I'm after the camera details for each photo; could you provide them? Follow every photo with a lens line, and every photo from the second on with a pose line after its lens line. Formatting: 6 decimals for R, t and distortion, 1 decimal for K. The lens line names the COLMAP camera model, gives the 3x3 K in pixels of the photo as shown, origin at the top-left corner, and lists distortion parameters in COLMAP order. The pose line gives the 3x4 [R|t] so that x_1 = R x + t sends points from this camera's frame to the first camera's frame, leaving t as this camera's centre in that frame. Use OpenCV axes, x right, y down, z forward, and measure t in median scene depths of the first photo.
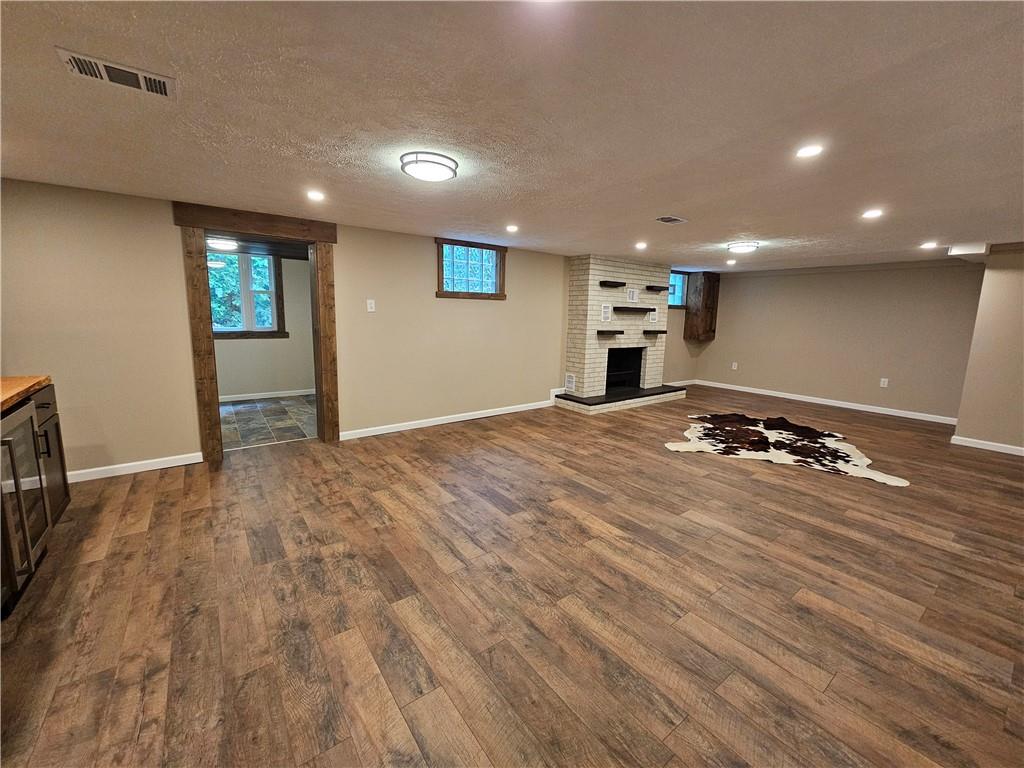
lens RADIAL K [[419.1, 0, 510.4], [0, 419.1, 379.6], [0, 0, 1]] dist [-0.002260, 0.001347]
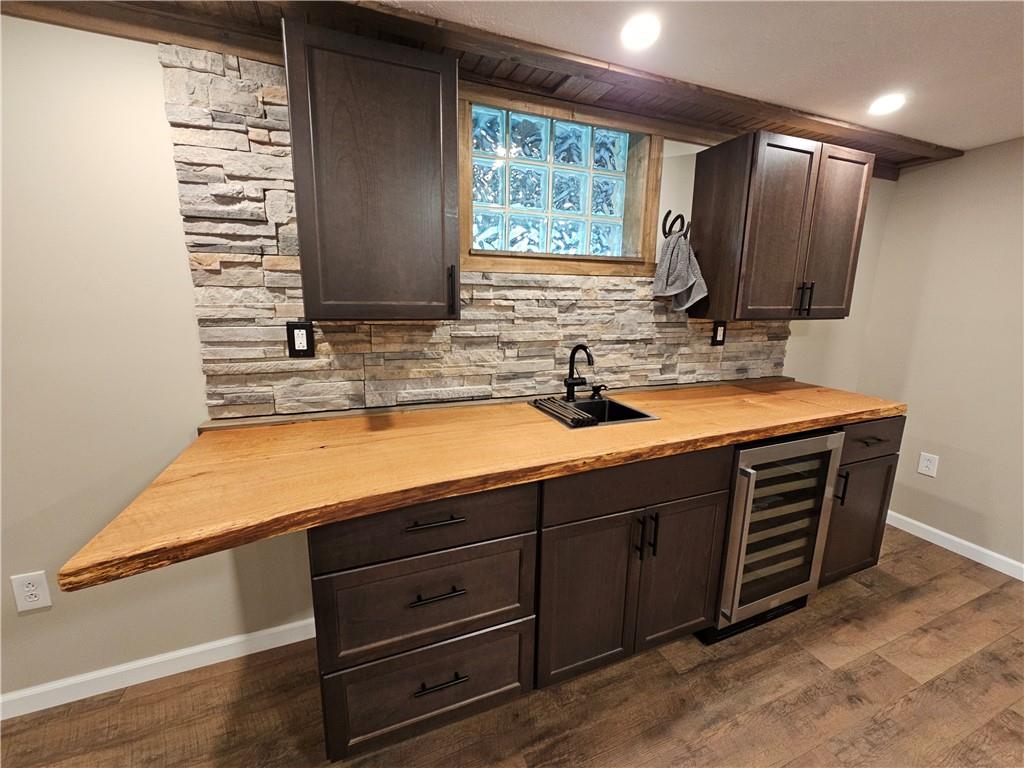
lens RADIAL K [[419.1, 0, 512.6], [0, 419.1, 379.4], [0, 0, 1]] dist [-0.002260, 0.001347]
pose [[-0.244434, 0.164297, -0.955646, -0.223300], [-0.174163, 0.962075, 0.209949, -0.087014], [0.953897, 0.217757, -0.206550, 0.475780]]
